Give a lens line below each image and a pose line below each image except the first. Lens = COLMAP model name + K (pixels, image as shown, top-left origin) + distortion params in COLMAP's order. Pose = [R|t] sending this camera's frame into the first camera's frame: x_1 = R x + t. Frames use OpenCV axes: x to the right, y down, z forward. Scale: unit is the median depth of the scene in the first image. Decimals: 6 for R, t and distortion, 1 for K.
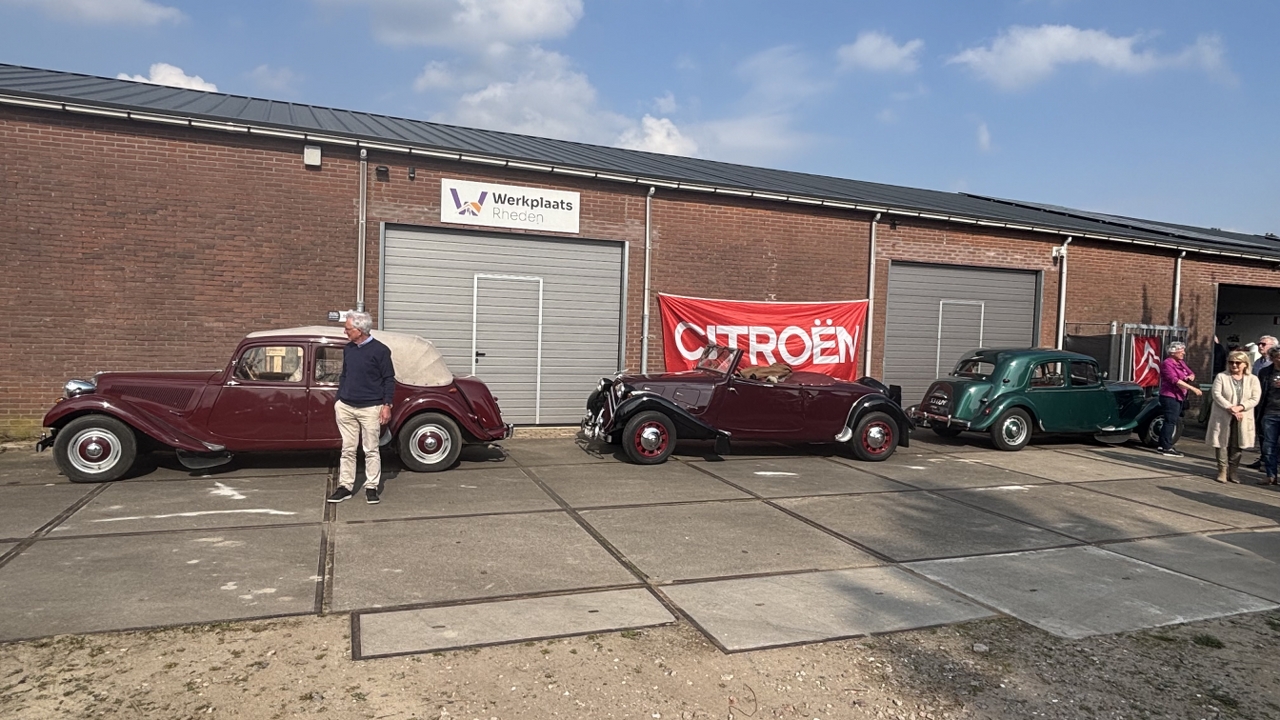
lens RADIAL K [[794.9, 0, 625.8], [0, 794.9, 359.2], [0, 0, 1]] dist [0.000178, -0.001818]
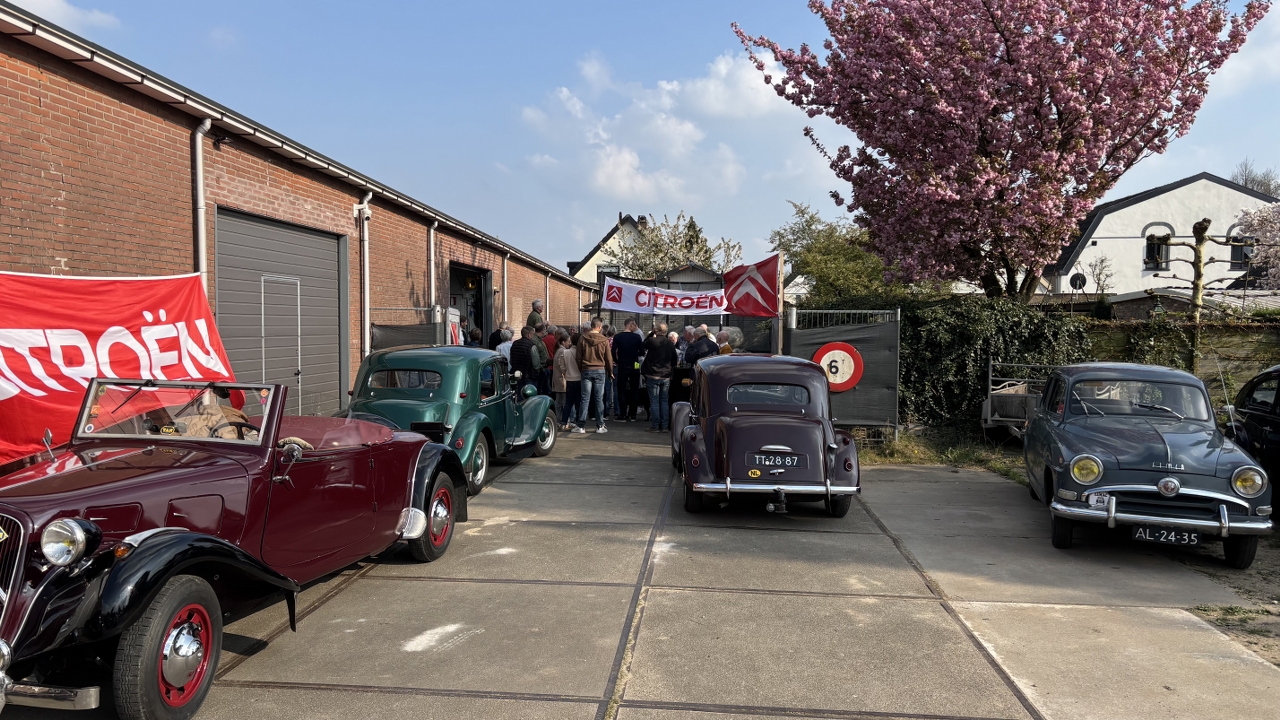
lens RADIAL K [[981.7, 0, 640.0], [0, 981.7, 360.0], [0, 0, 1]] dist [0.030144, -0.003679]
pose [[0.407325, -0.064428, 0.911008, -0.209600], [0.051904, 0.997529, 0.047340, -0.032225], [-0.911807, 0.028002, 0.409663, 0.455676]]
